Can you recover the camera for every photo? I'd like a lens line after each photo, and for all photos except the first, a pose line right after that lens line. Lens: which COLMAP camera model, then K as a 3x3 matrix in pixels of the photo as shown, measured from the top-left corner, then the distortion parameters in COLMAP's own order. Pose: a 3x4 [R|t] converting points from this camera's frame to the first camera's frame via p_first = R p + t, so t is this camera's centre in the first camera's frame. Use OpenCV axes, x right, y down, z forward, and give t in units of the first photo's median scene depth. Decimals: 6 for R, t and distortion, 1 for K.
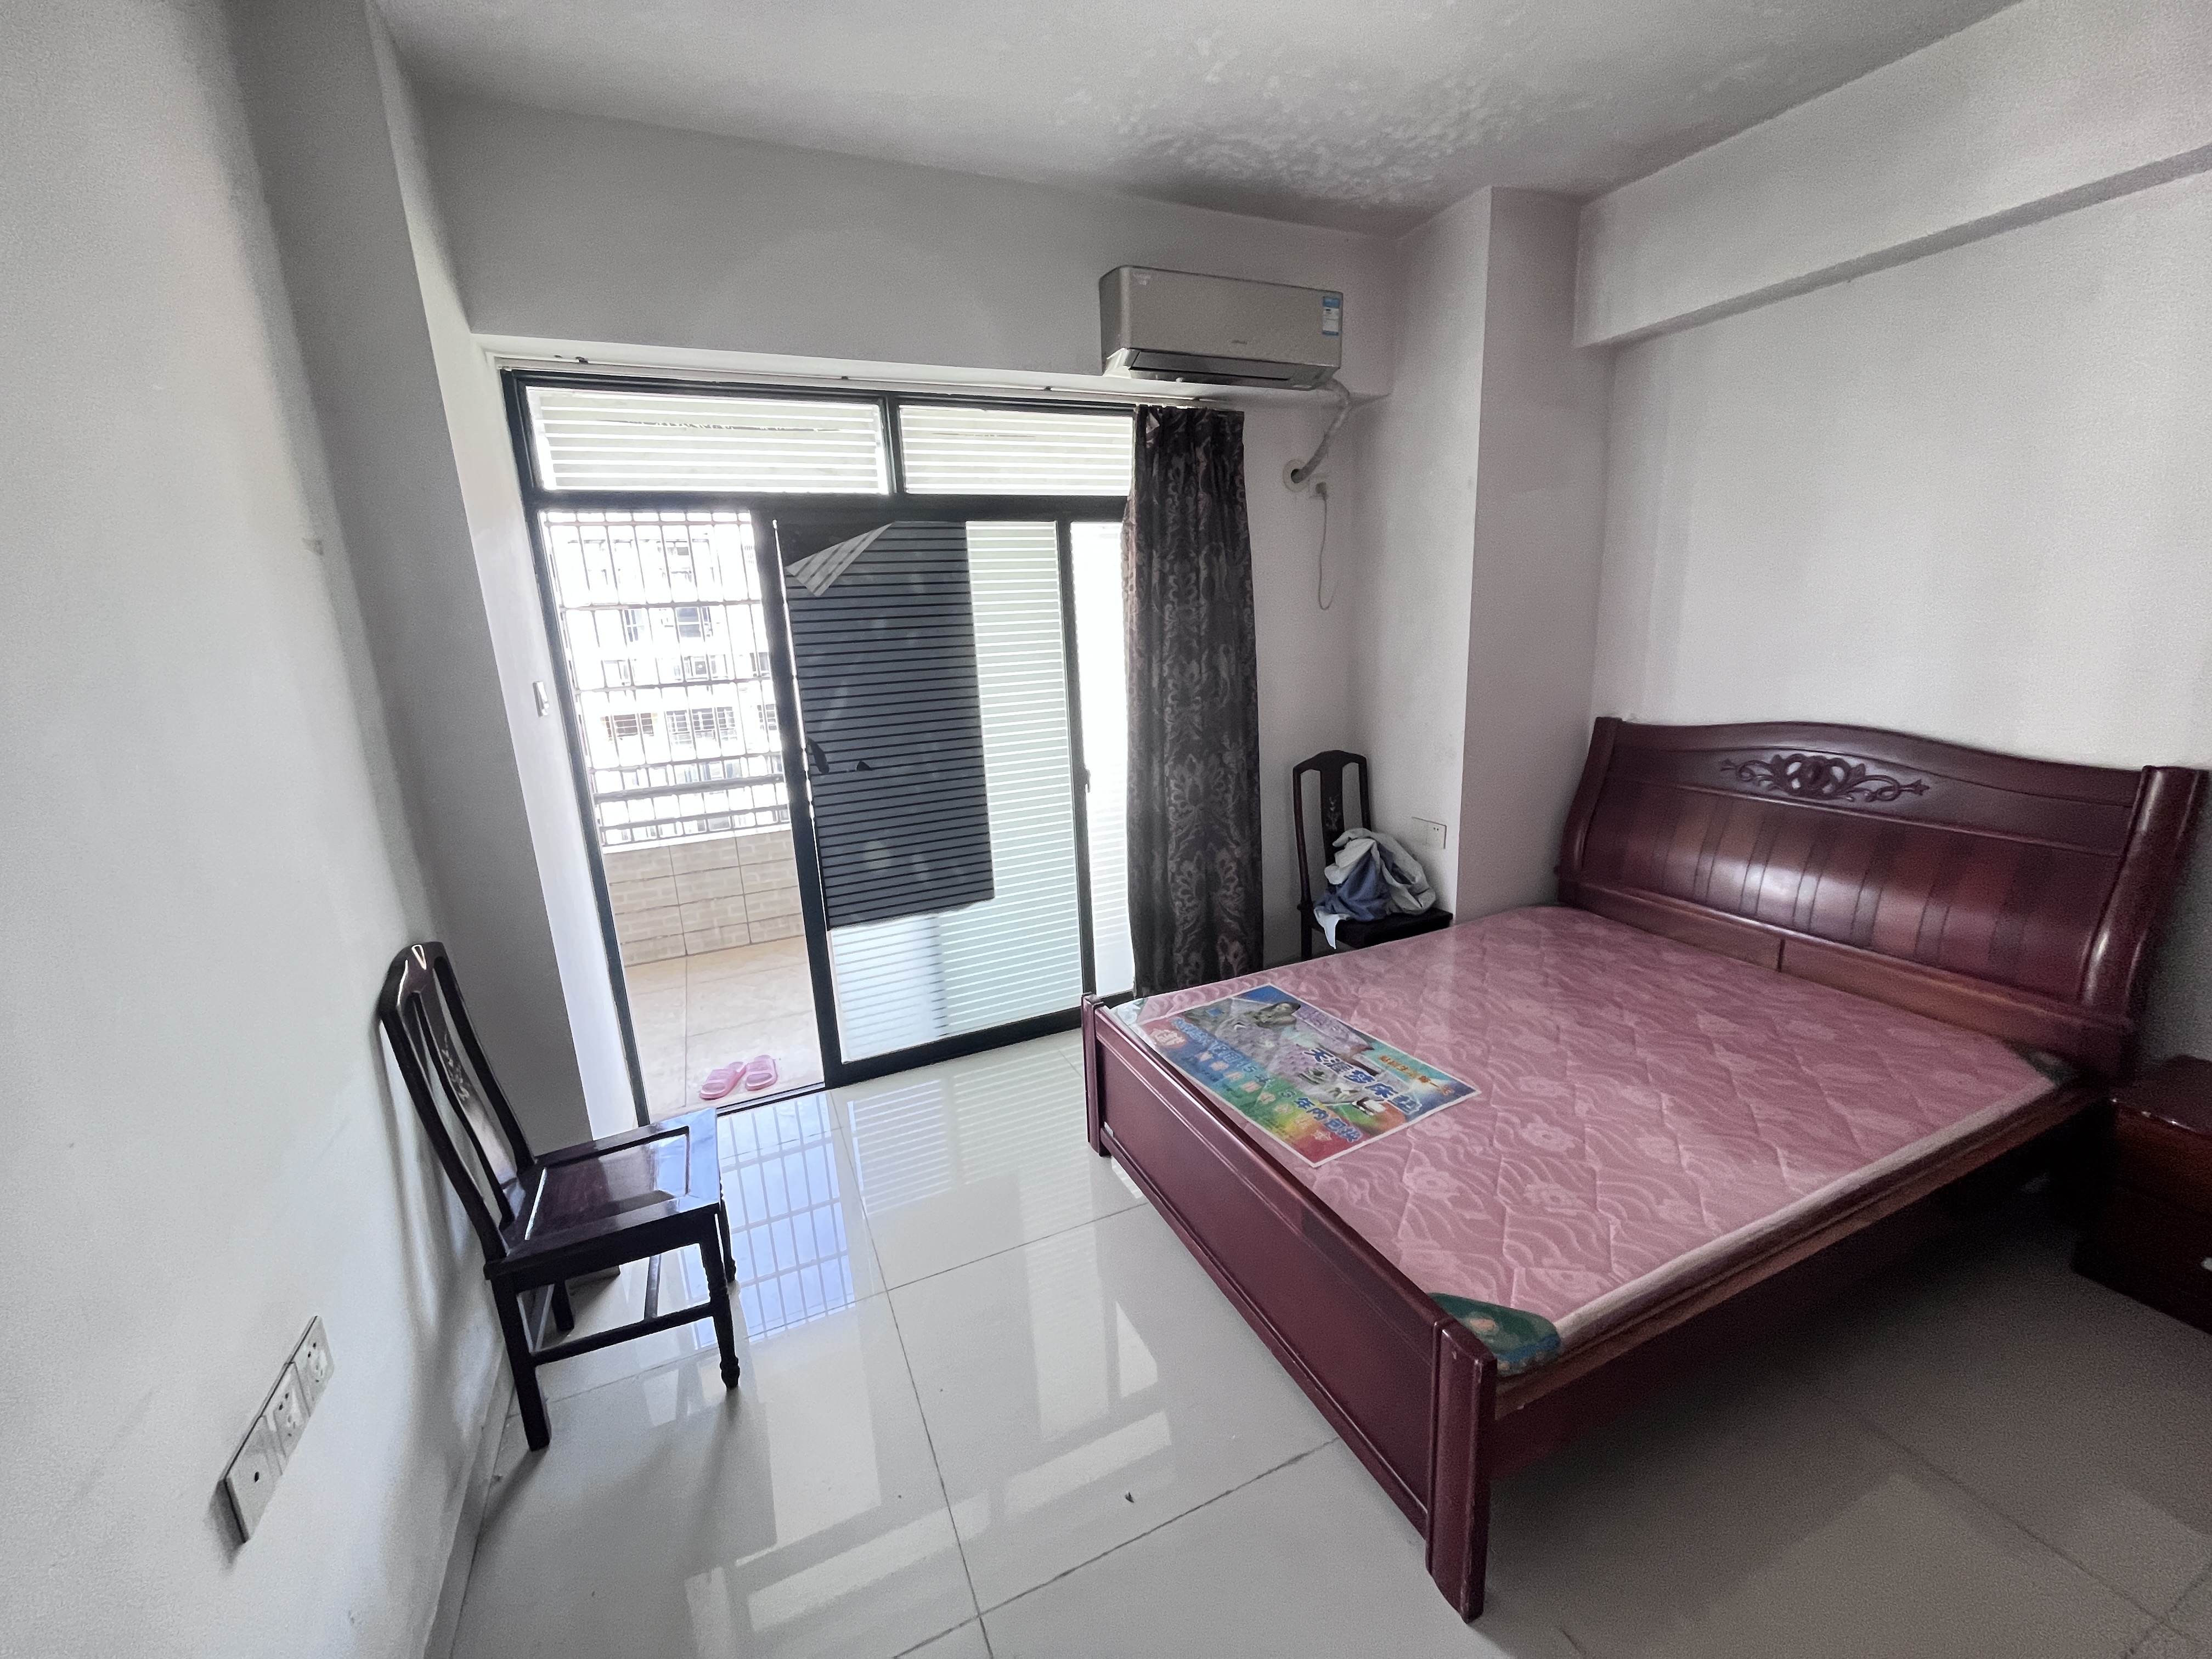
lens RADIAL K [[894.8, 0, 1106.0], [0, 894.8, 829.5], [0, 0, 1]] dist [0.000021, -0.000235]
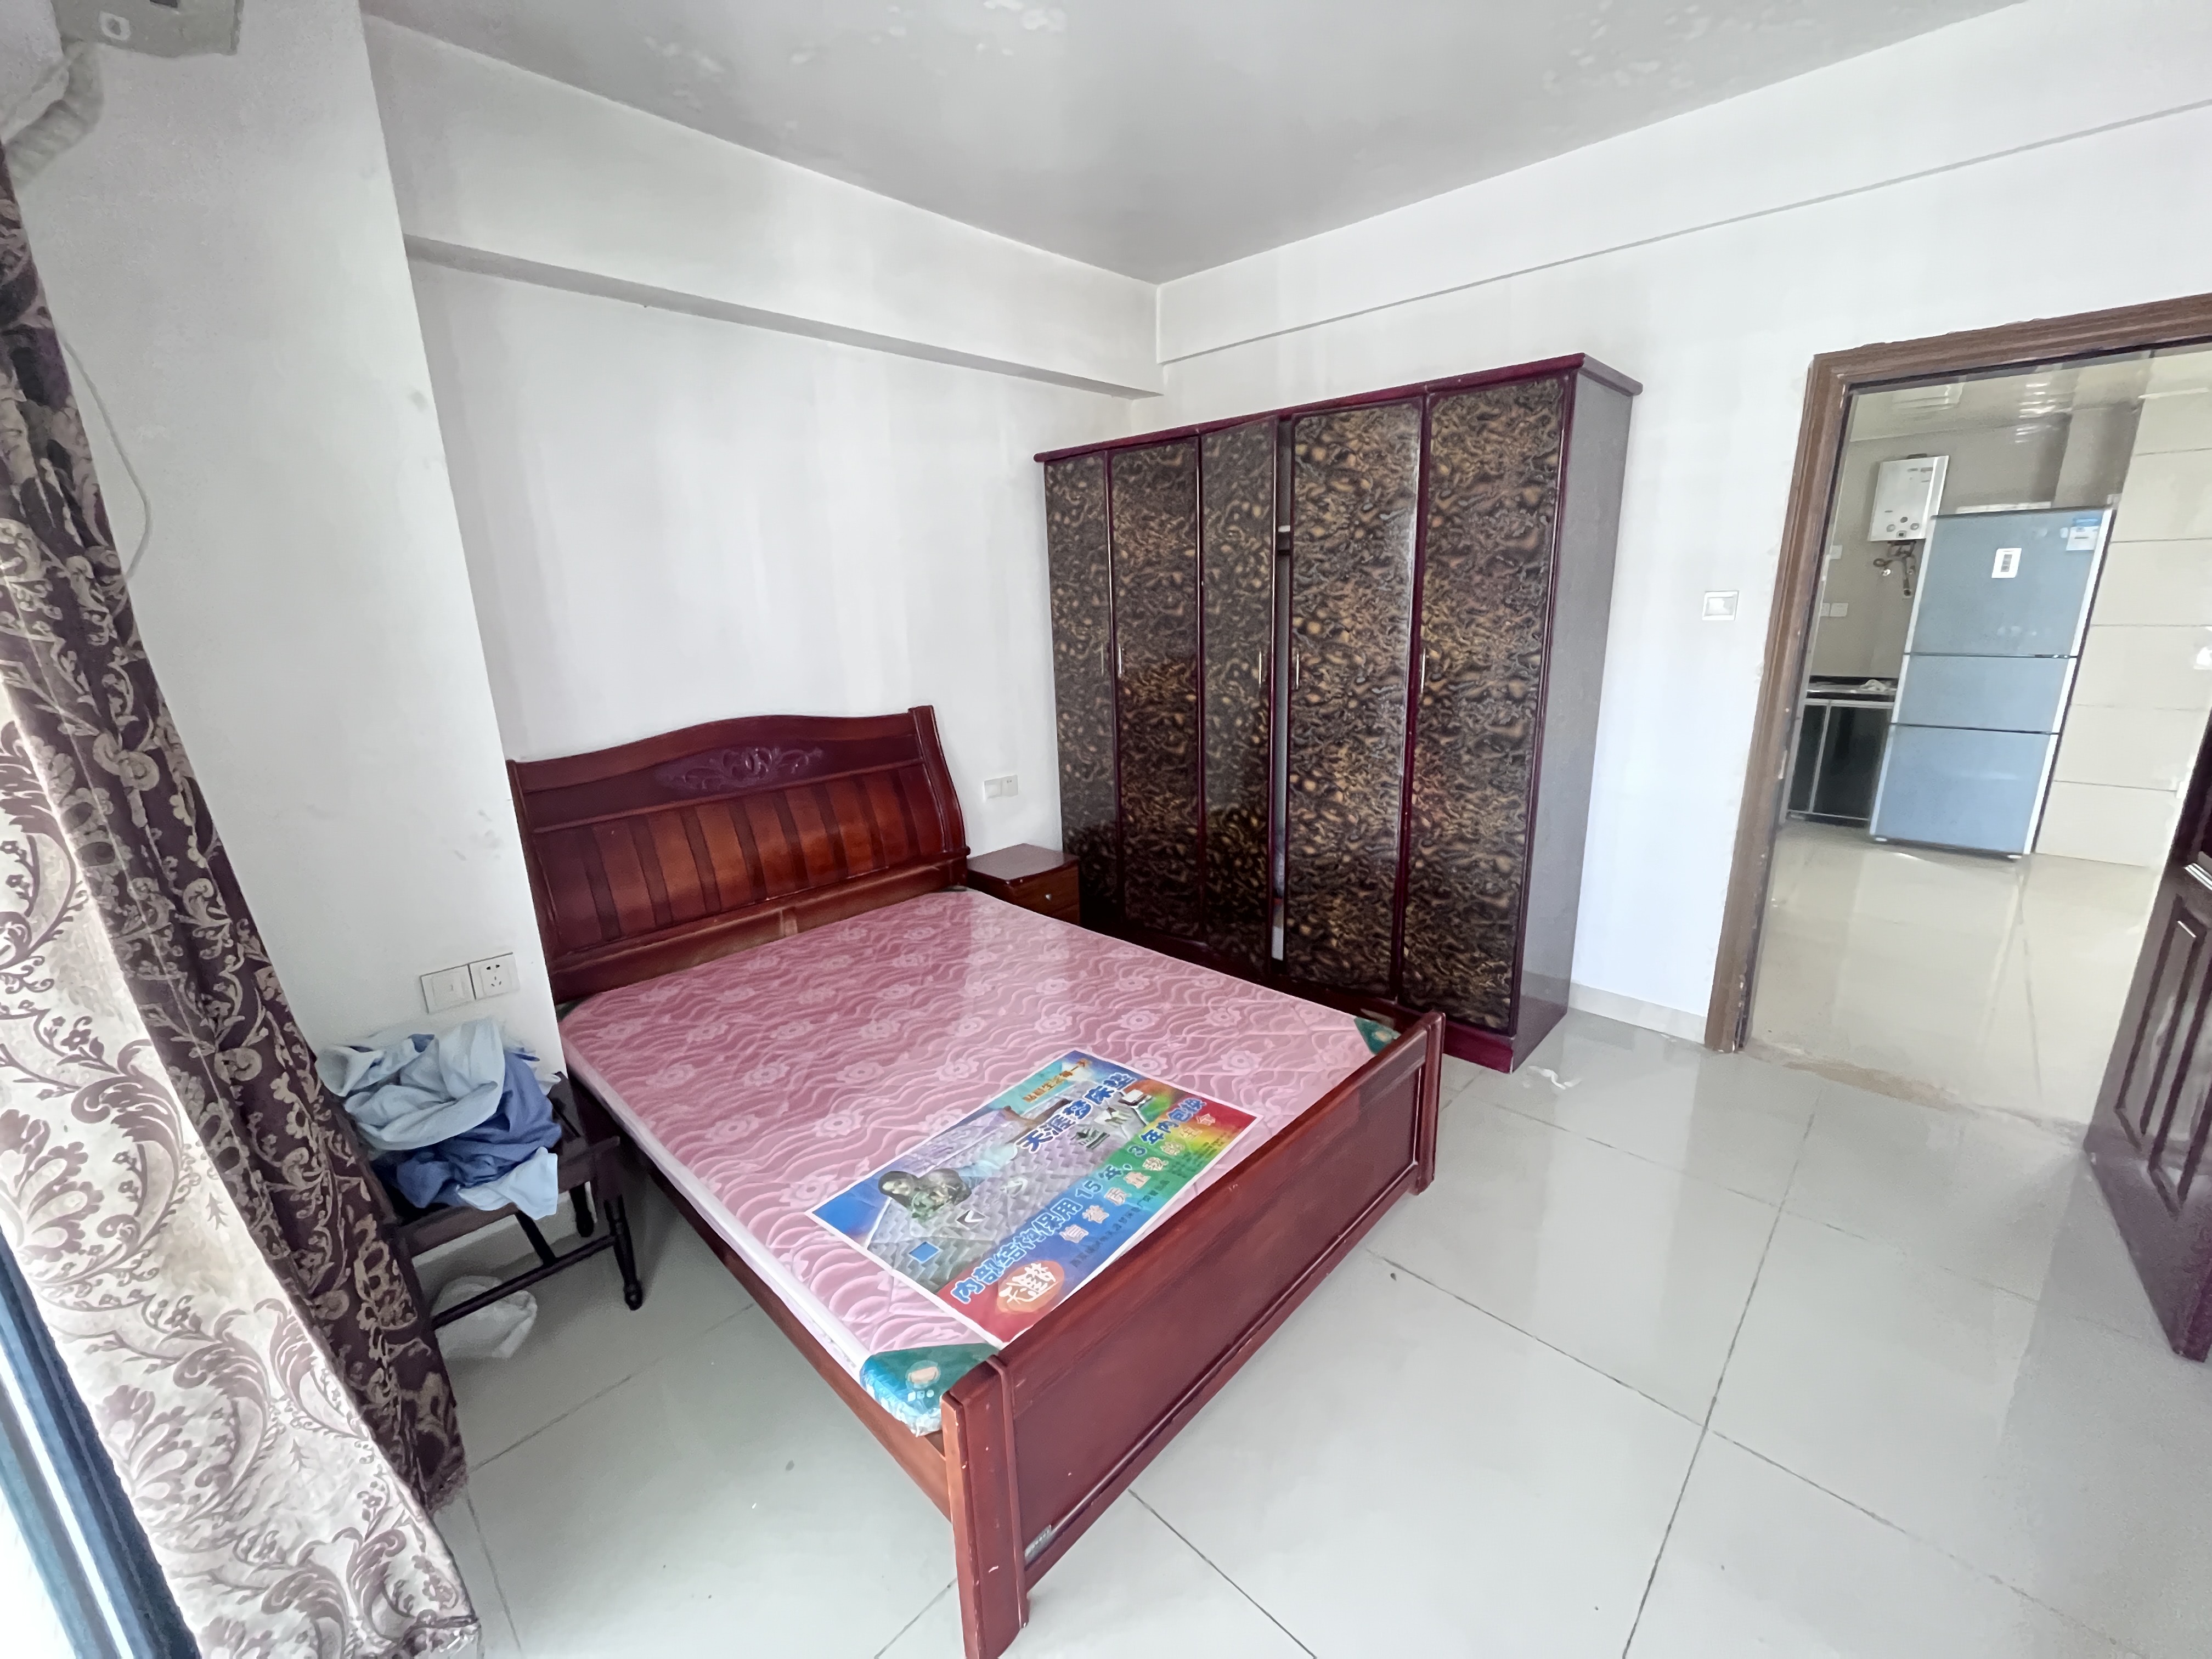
lens RADIAL K [[894.8, 0, 1106.0], [0, 894.8, 829.5], [0, 0, 1]] dist [0.000021, -0.000235]
pose [[-0.371498, -0.182779, 0.910264, -0.467596], [0.261919, 0.919975, 0.291624, -0.223112], [-0.890723, 0.346753, -0.293895, 1.091437]]
